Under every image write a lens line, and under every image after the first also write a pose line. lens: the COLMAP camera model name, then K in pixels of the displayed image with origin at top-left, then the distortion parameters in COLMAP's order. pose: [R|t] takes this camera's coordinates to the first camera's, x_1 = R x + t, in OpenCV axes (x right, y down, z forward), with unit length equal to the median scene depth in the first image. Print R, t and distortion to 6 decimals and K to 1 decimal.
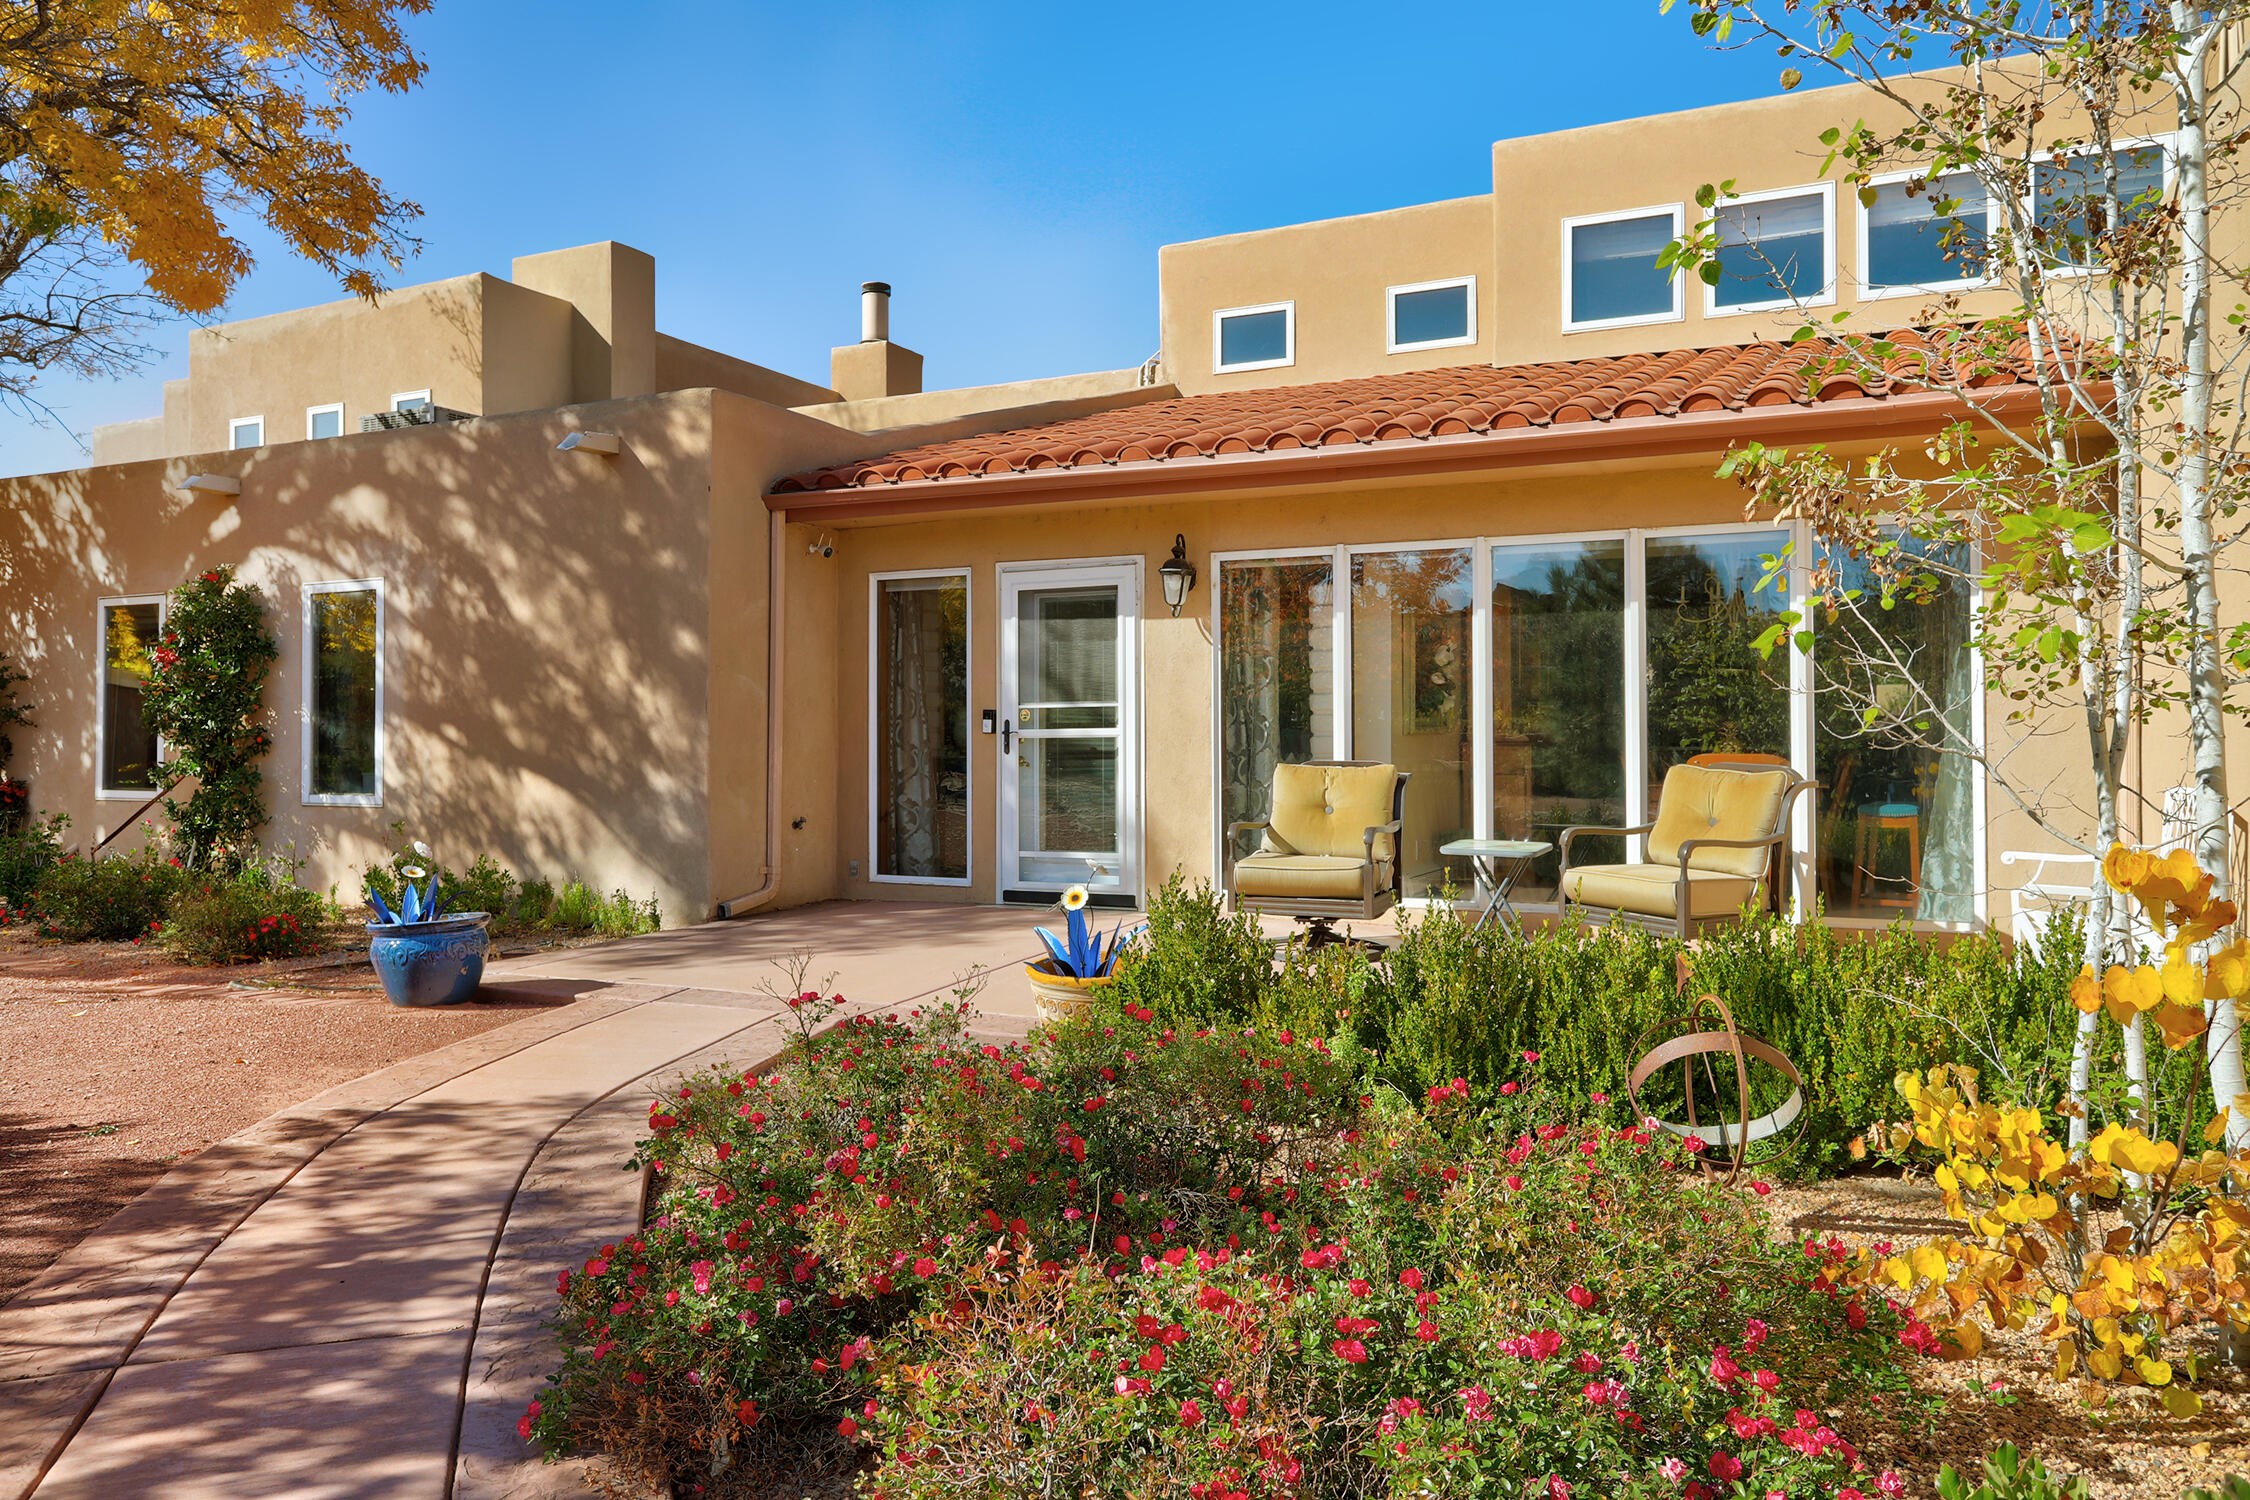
lens RADIAL K [[1621.1, 0, 1125.1], [0, 1621.1, 751.3], [0, 0, 1]] dist [-0.001857, -0.000273]
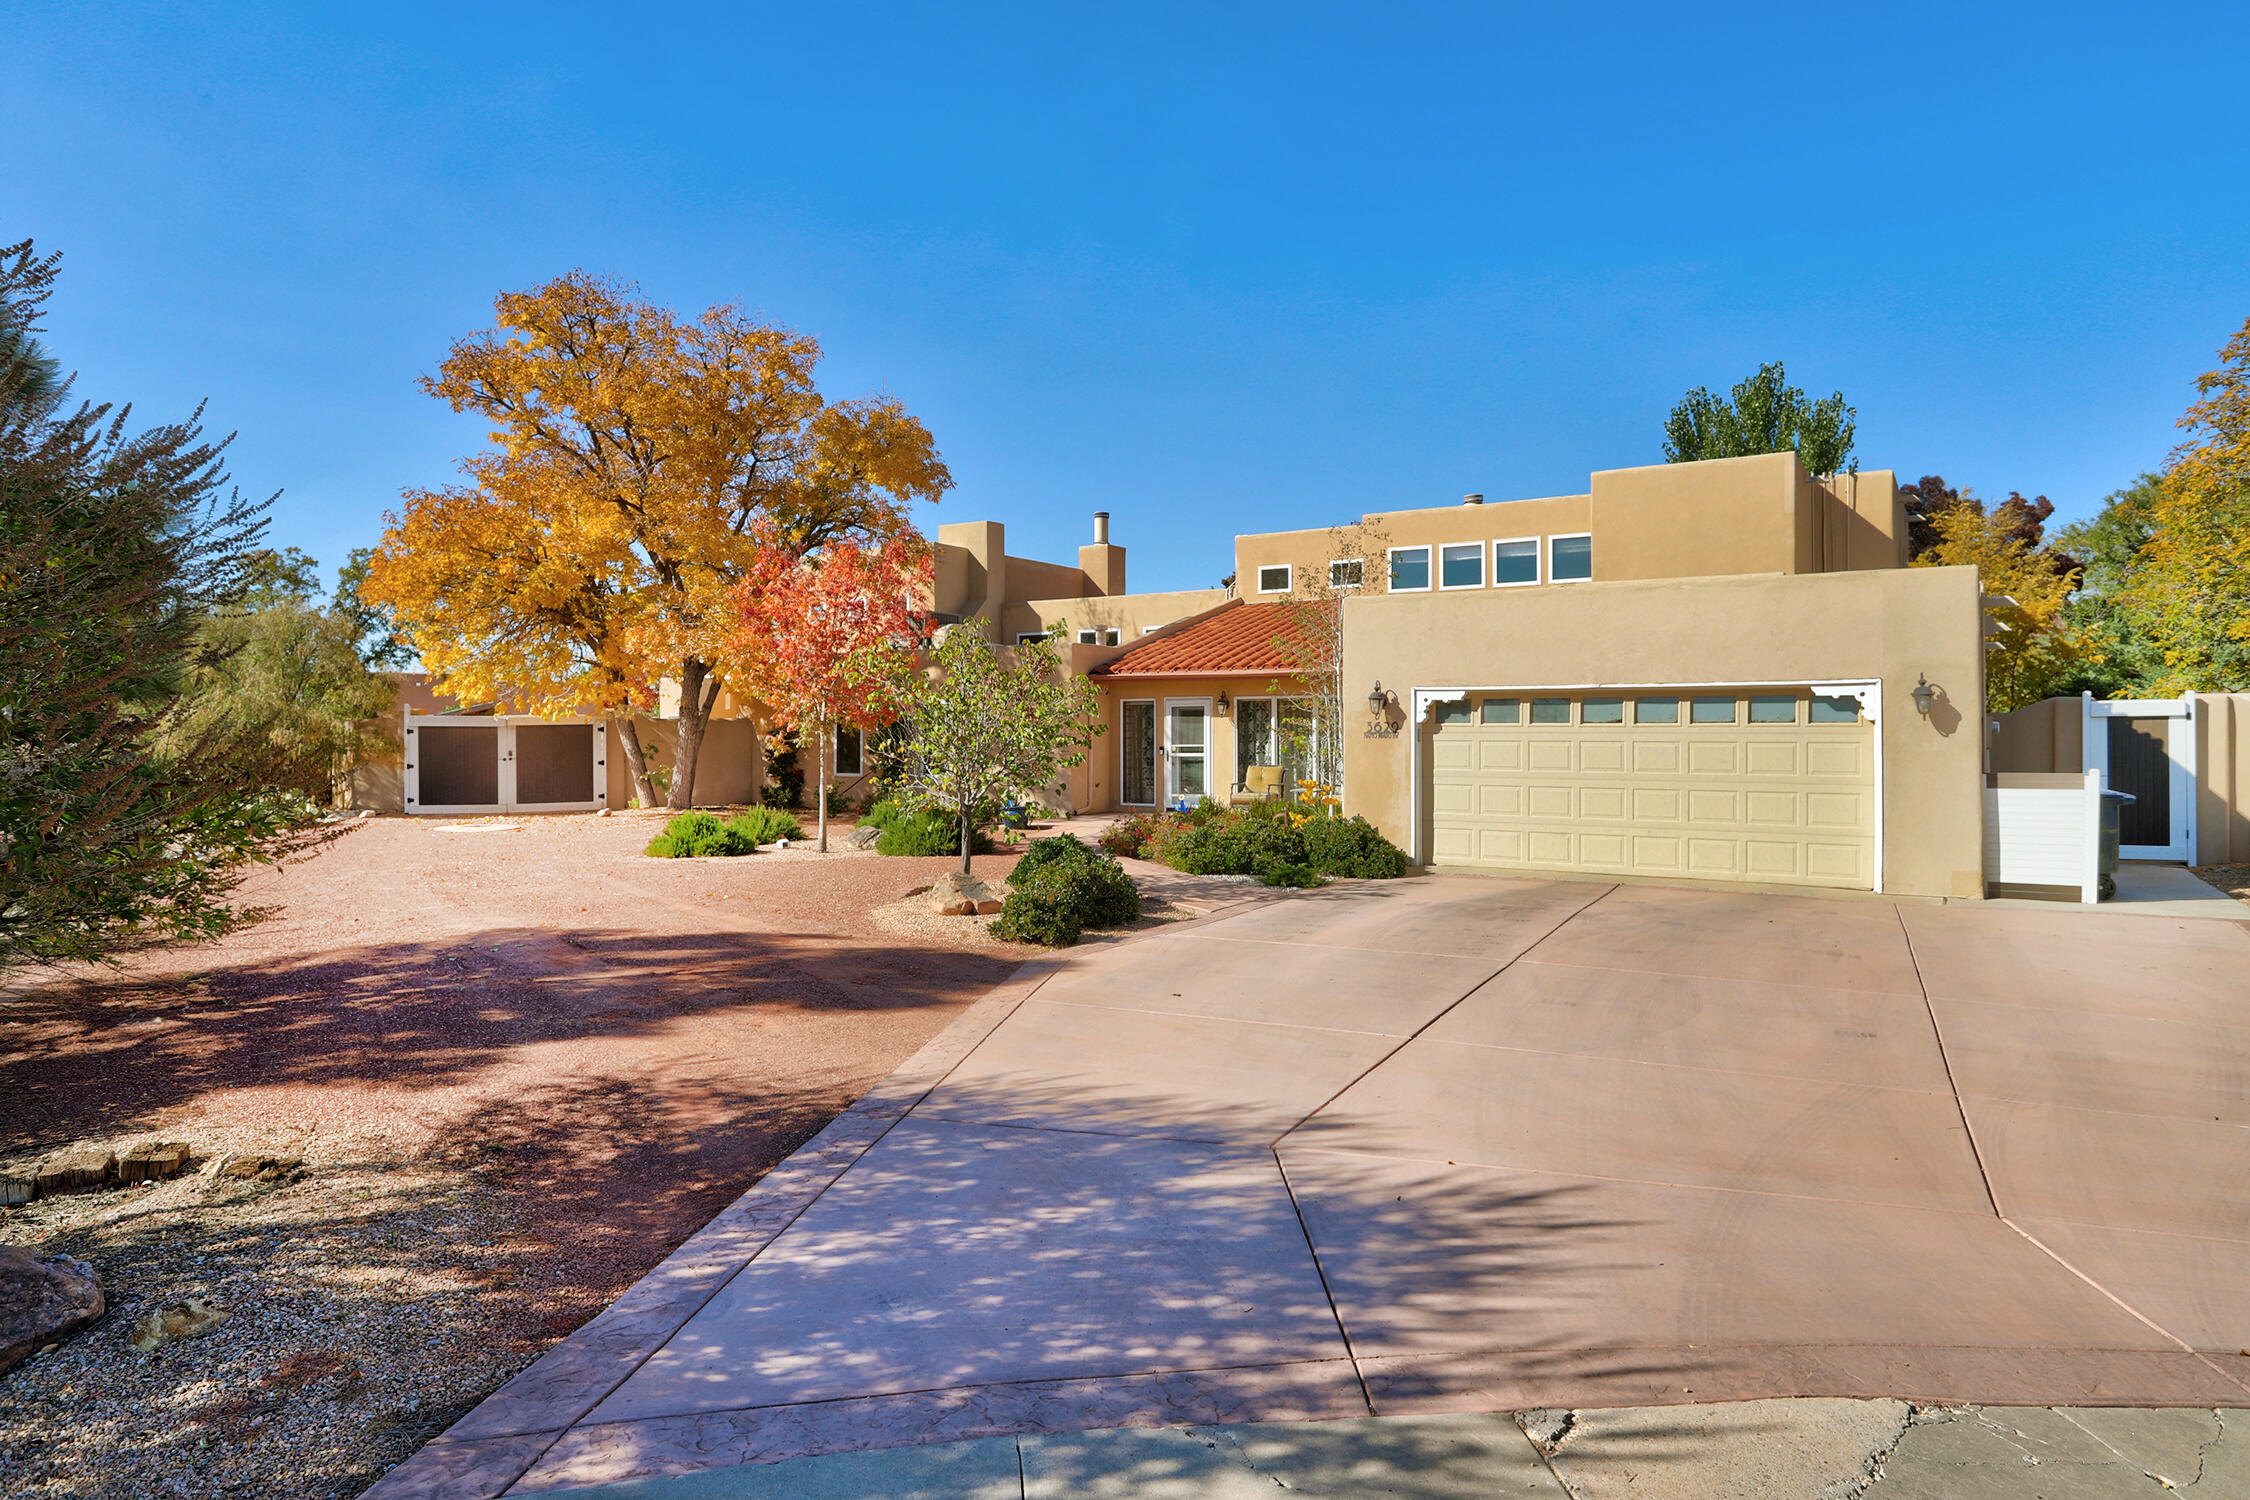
lens RADIAL K [[1405.8, 0, 1124.8], [0, 1405.8, 751.5], [0, 0, 1]] dist [-0.001987, -0.000213]
pose [[0.994206, -0.000674, -0.107494, 0.125574], [0.001373, 0.999978, 0.006430, -0.033394], [0.107487, -0.006540, 0.994185, -1.569424]]
